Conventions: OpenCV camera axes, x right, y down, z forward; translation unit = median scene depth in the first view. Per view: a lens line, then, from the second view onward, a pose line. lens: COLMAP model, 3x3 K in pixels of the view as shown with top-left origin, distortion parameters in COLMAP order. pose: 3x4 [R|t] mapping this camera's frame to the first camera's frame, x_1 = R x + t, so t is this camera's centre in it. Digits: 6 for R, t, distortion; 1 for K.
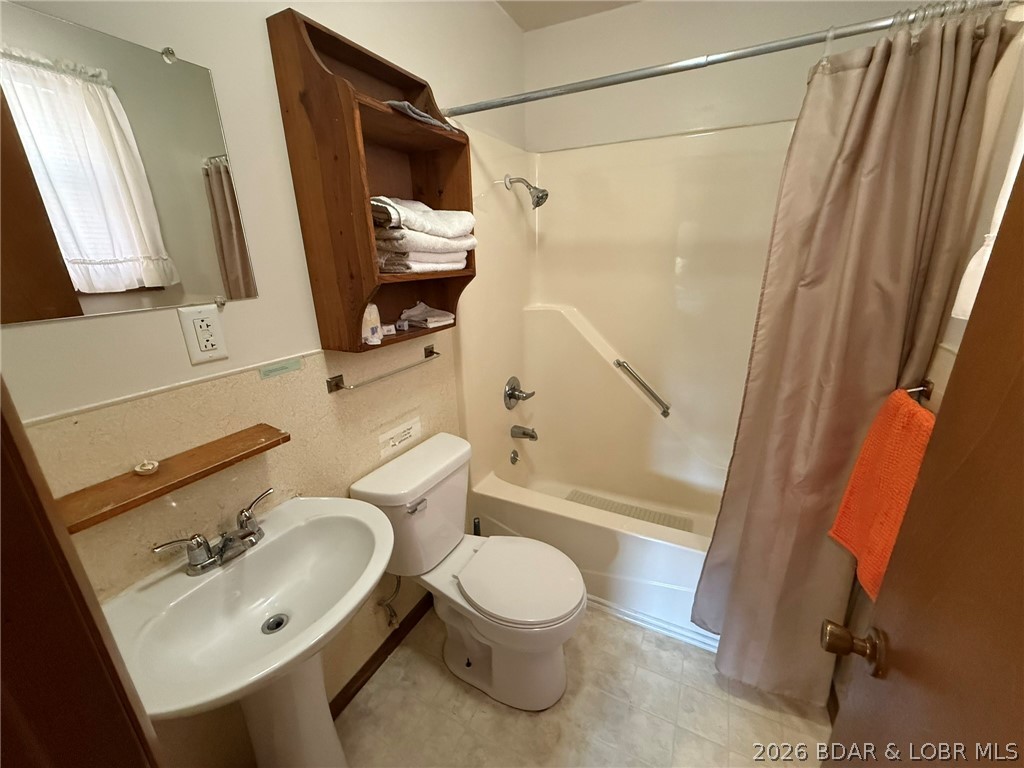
lens RADIAL K [[408.6, 0, 512.0], [0, 408.6, 384.0], [0, 0, 1]] dist [-0.000915, 0.000123]
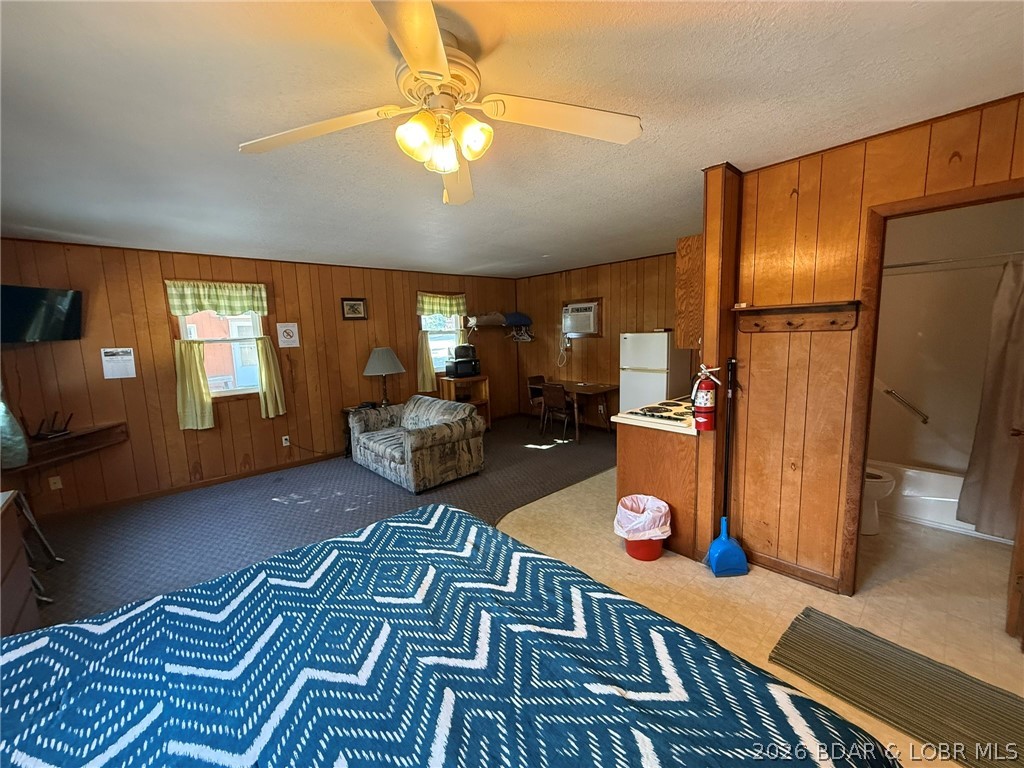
lens RADIAL K [[408.6, 0, 512.0], [0, 408.6, 384.0], [0, 0, 1]] dist [-0.000915, 0.000123]
pose [[0.930796, 0.034457, -0.363912, -0.799374], [-0.098875, 0.982169, -0.159901, 0.478828], [0.351913, 0.184817, 0.917606, -1.550498]]
